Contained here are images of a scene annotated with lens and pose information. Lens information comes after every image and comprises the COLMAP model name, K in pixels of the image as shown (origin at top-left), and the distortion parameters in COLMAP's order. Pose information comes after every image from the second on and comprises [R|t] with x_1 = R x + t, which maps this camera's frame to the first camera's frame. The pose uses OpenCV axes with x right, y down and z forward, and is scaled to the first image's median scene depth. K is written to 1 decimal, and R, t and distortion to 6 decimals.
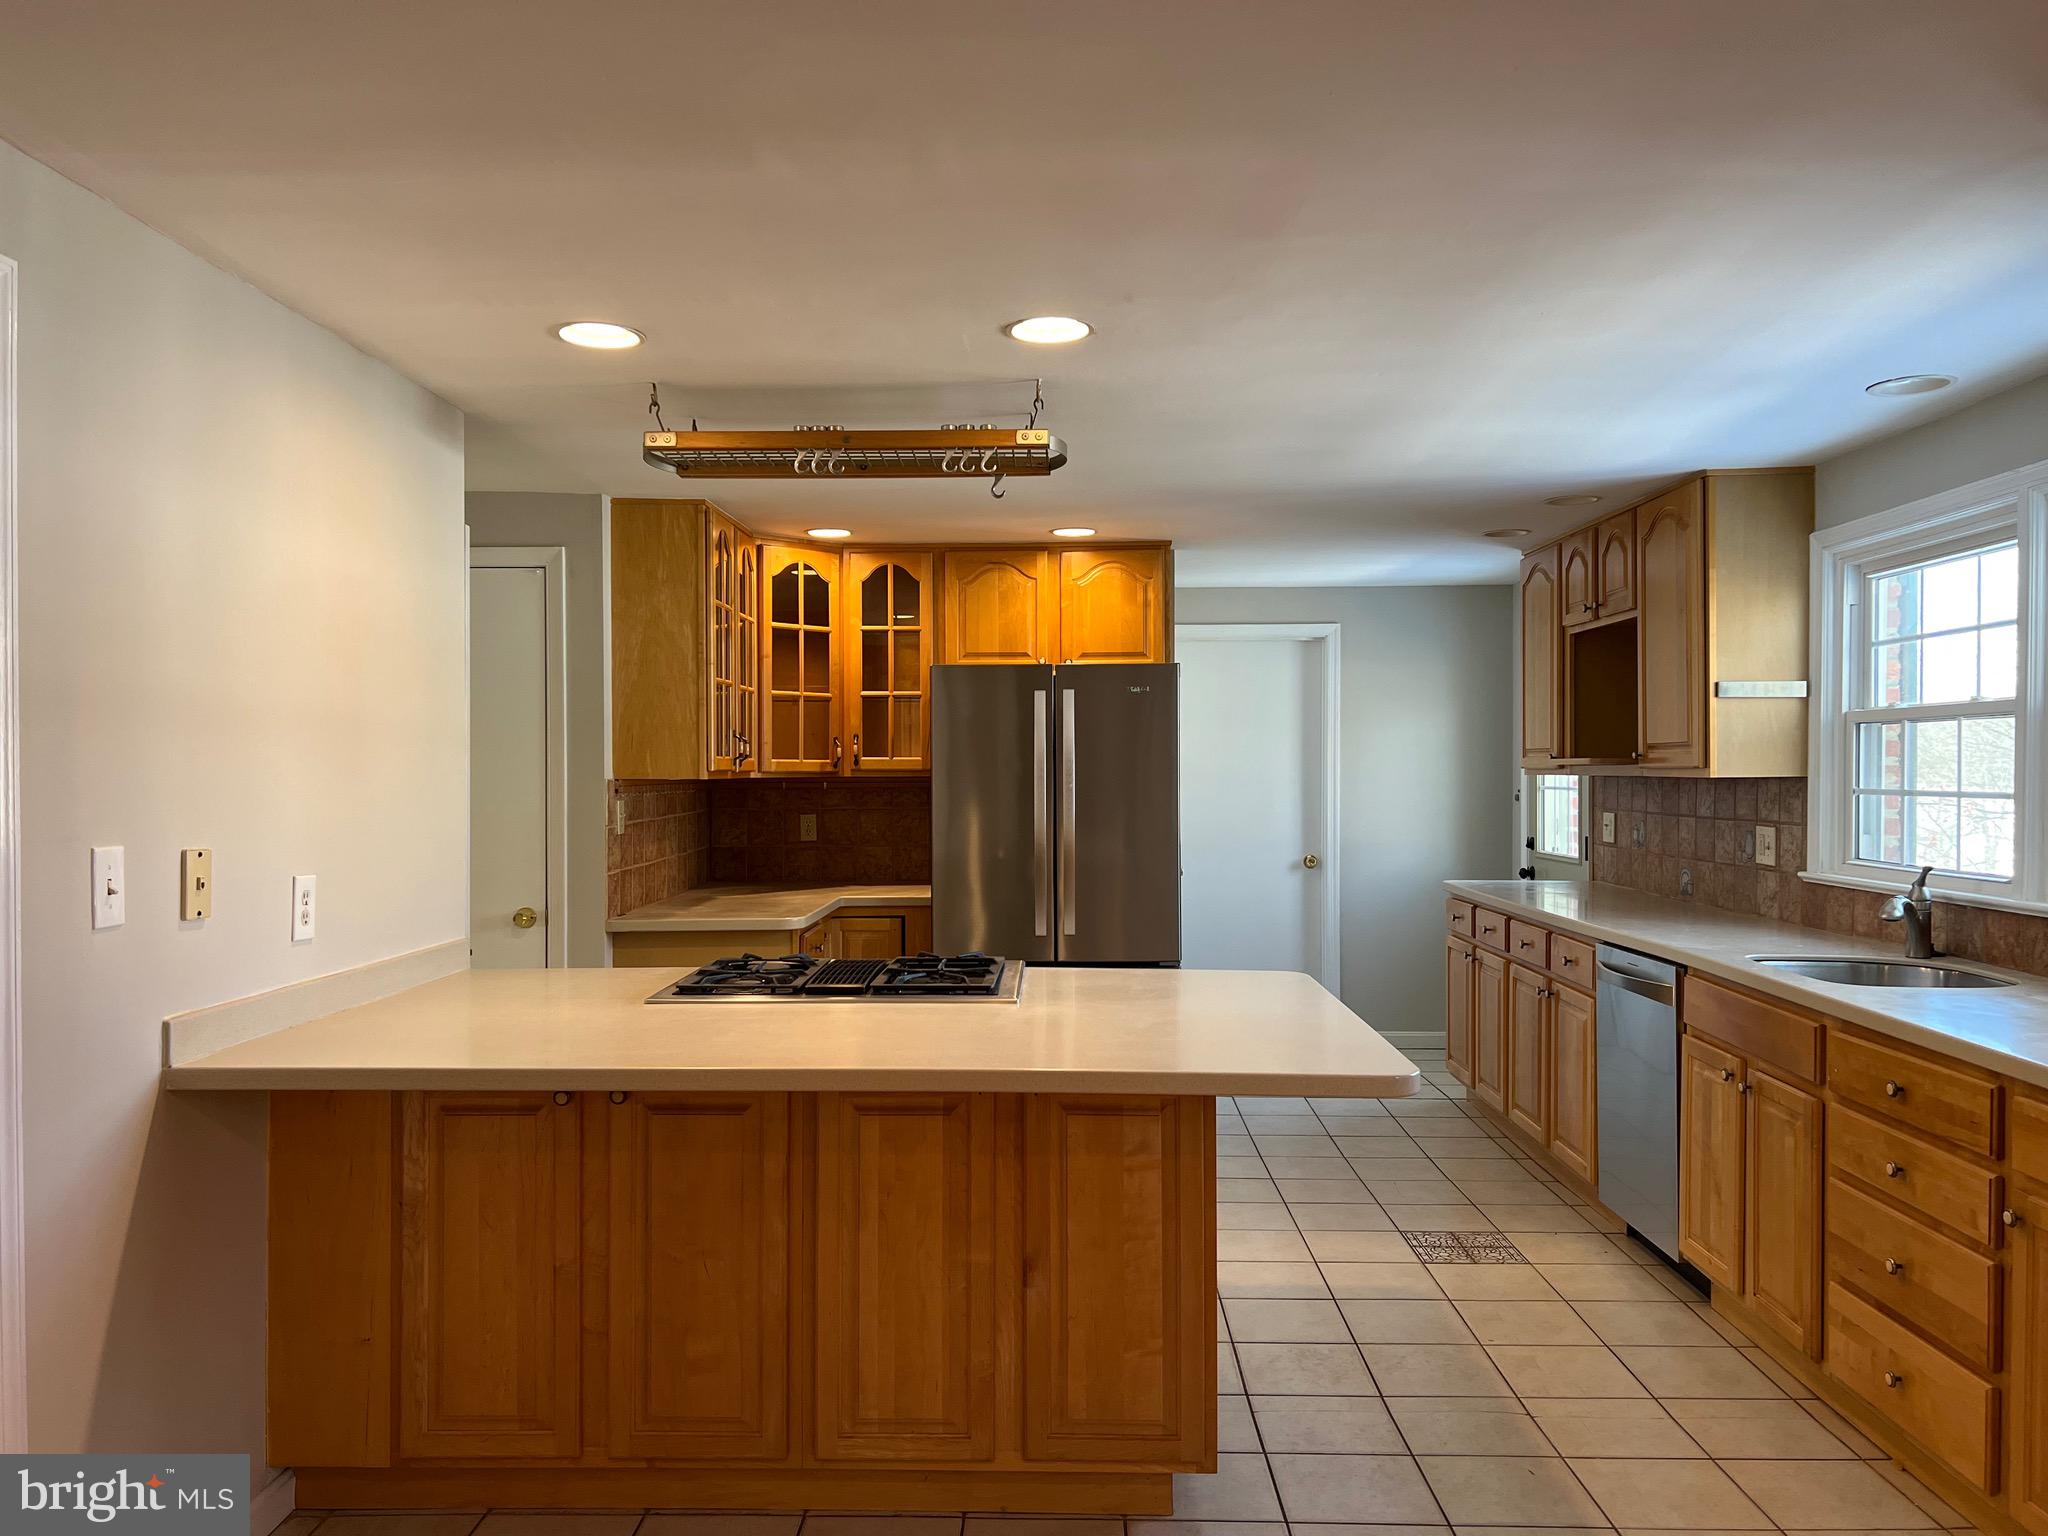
lens RADIAL K [[1528.8, 0, 1024.5], [0, 1528.8, 788.8], [0, 0, 1]] dist [0.088292, -0.114267]
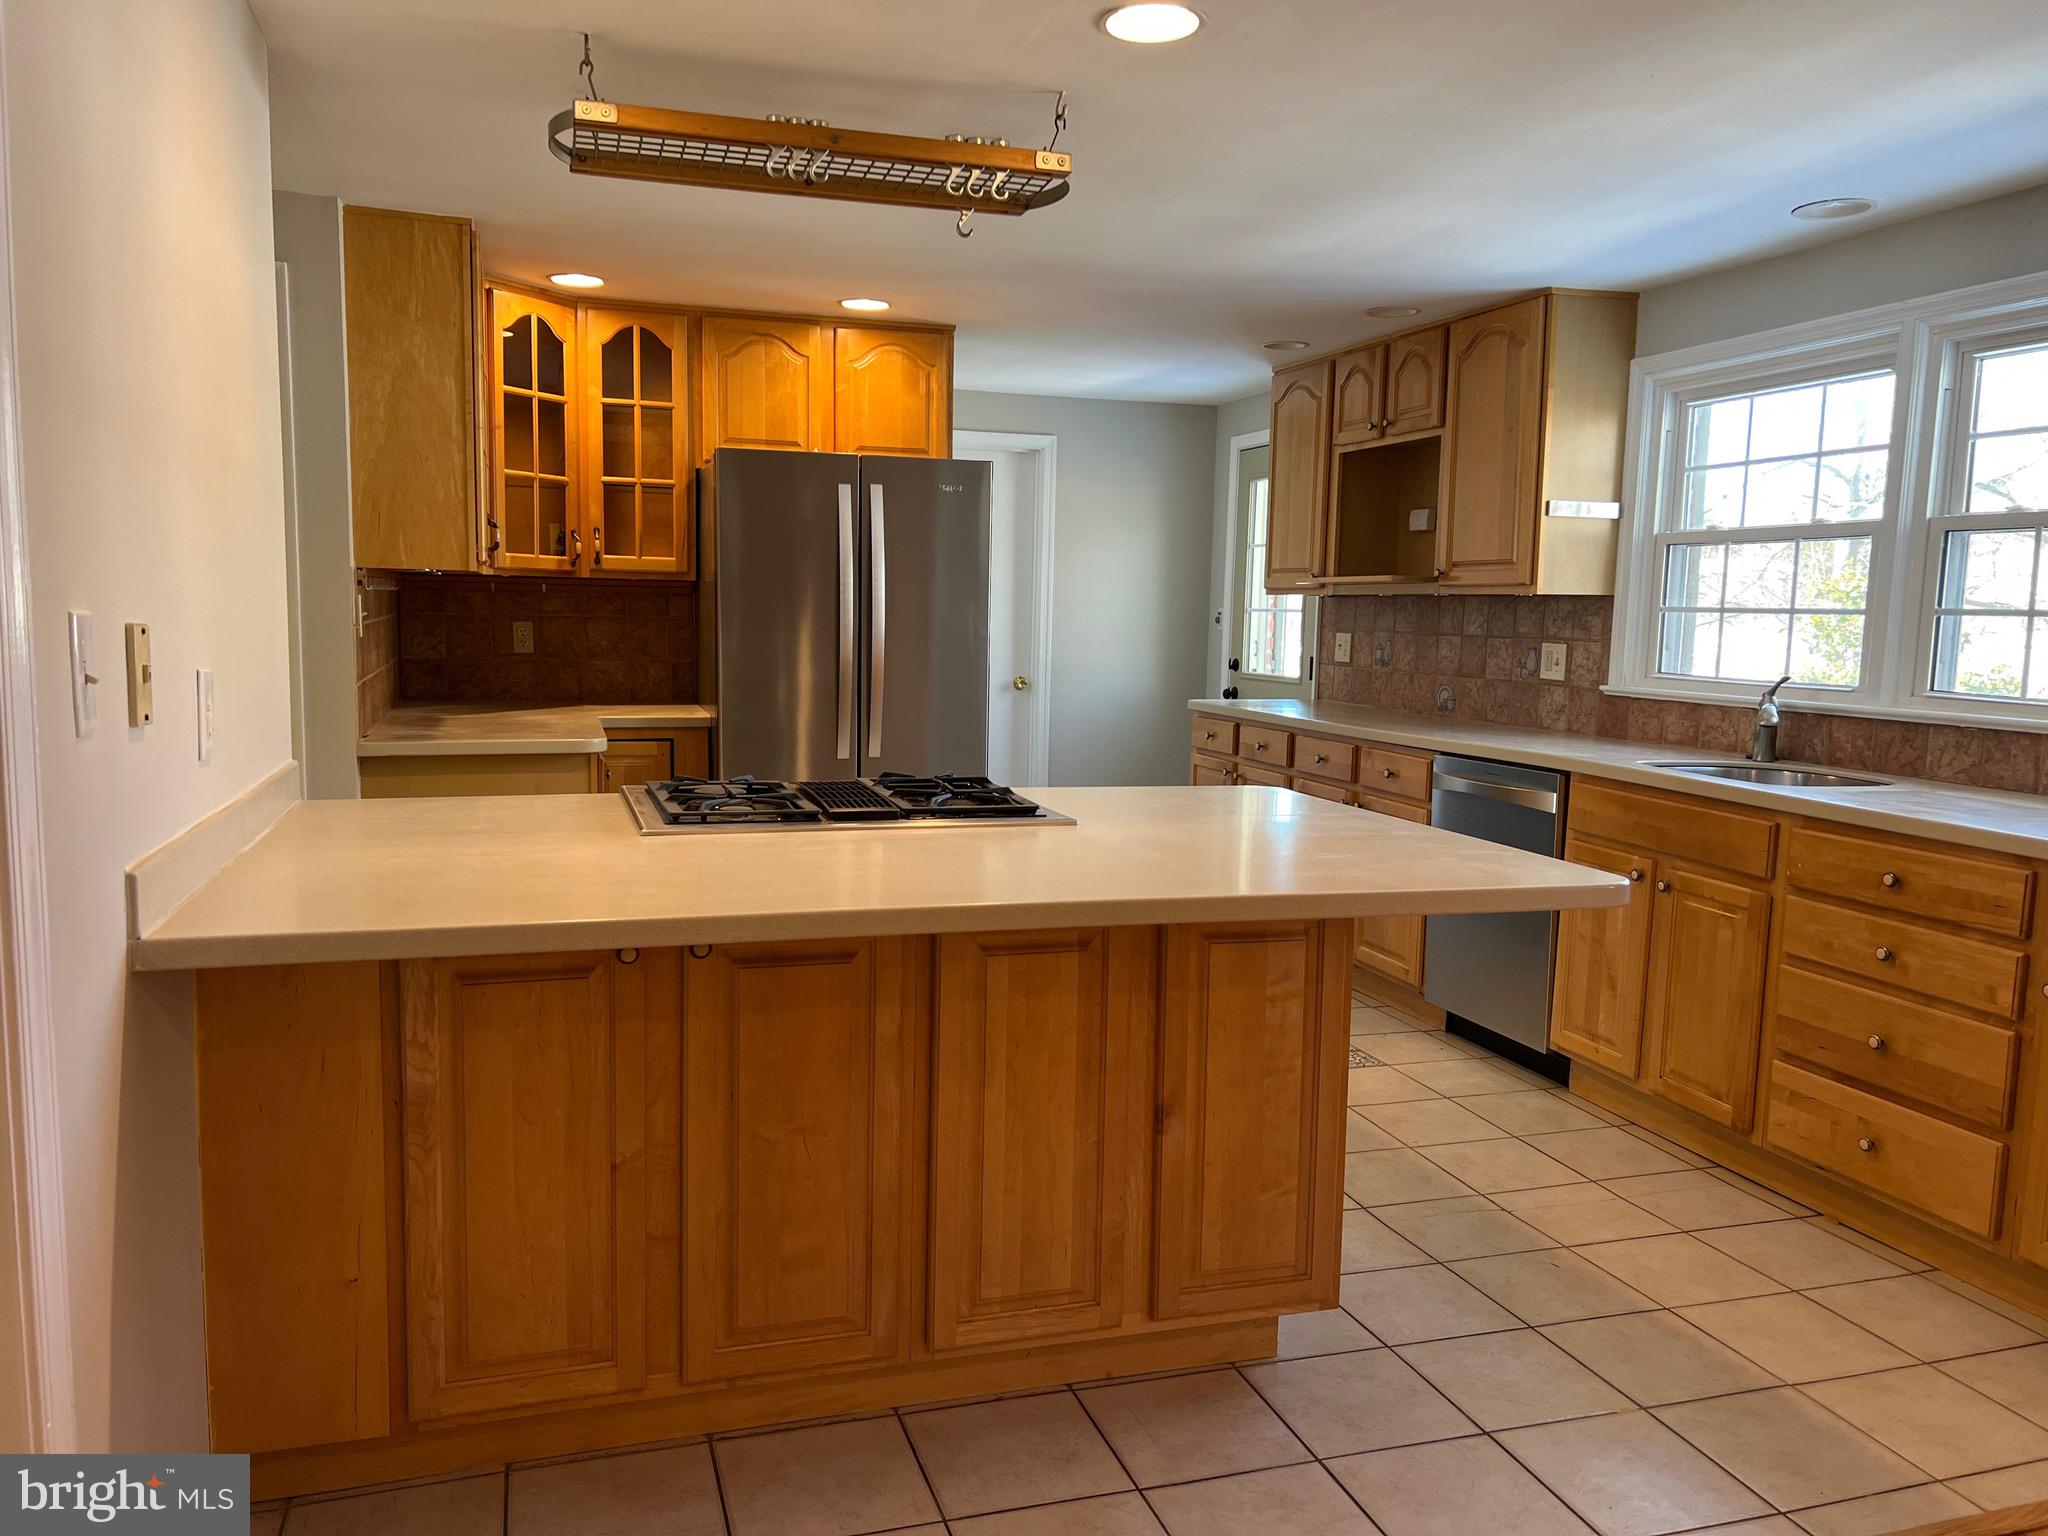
lens RADIAL K [[1532.7, 0, 1019.6], [0, 1532.7, 778.7], [0, 0, 1]] dist [0.086750, -0.124263]
pose [[0.945787, -0.016251, 0.324382, -0.235228], [-0.017126, 0.994863, 0.099772, 0.019329], [-0.324337, -0.099918, 0.940650, 0.134243]]
